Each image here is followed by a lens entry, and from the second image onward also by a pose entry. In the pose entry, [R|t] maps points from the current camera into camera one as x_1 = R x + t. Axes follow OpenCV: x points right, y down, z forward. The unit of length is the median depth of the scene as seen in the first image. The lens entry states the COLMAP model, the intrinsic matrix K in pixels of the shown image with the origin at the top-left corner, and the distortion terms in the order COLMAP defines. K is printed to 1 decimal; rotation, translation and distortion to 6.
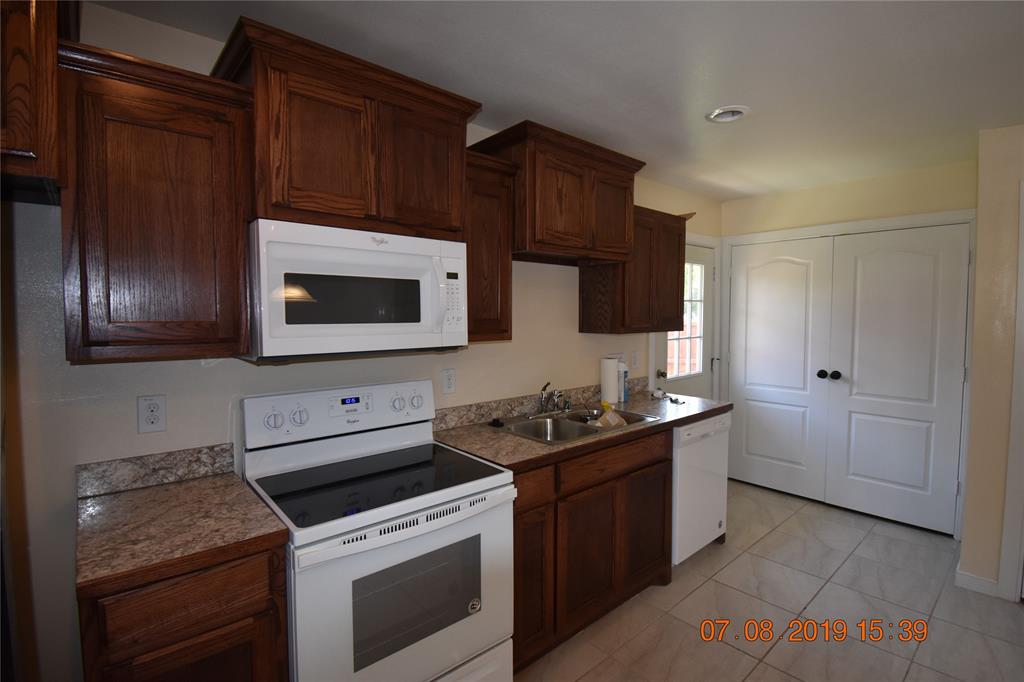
lens RADIAL K [[476.9, 0, 511.2], [0, 476.9, 338.3], [0, 0, 1]] dist [-0.002352, -0.004541]
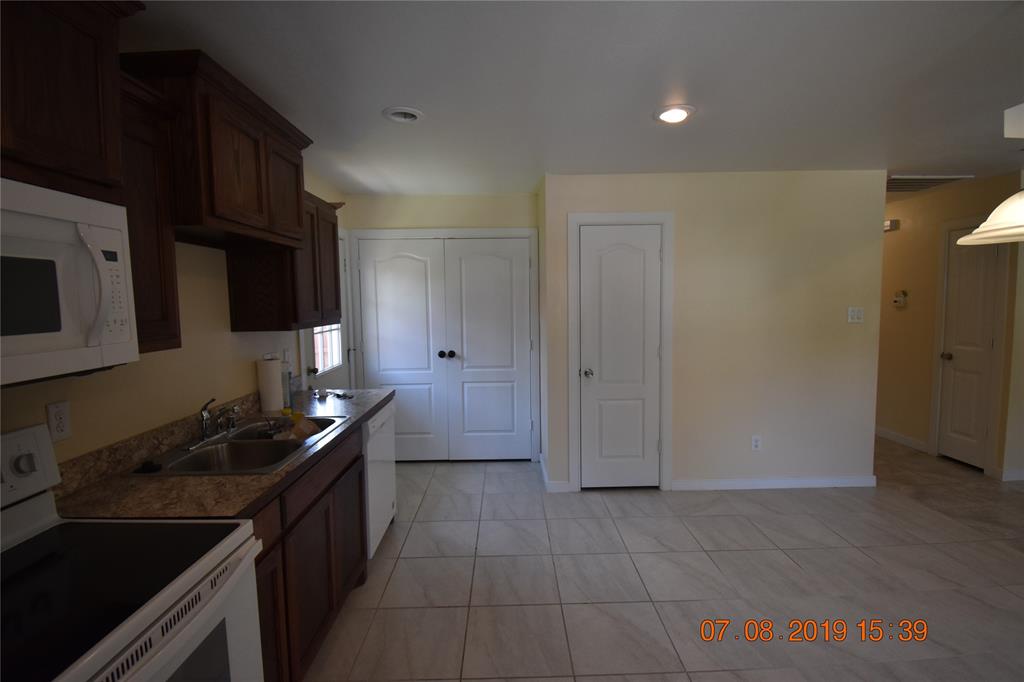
lens RADIAL K [[476.9, 0, 511.4], [0, 476.9, 336.9], [0, 0, 1]] dist [-0.002352, -0.004541]
pose [[0.653622, -0.067586, 0.753798, -0.174863], [0.053625, 0.997637, 0.042949, -0.013990], [-0.754919, 0.012350, 0.655702, 0.116451]]
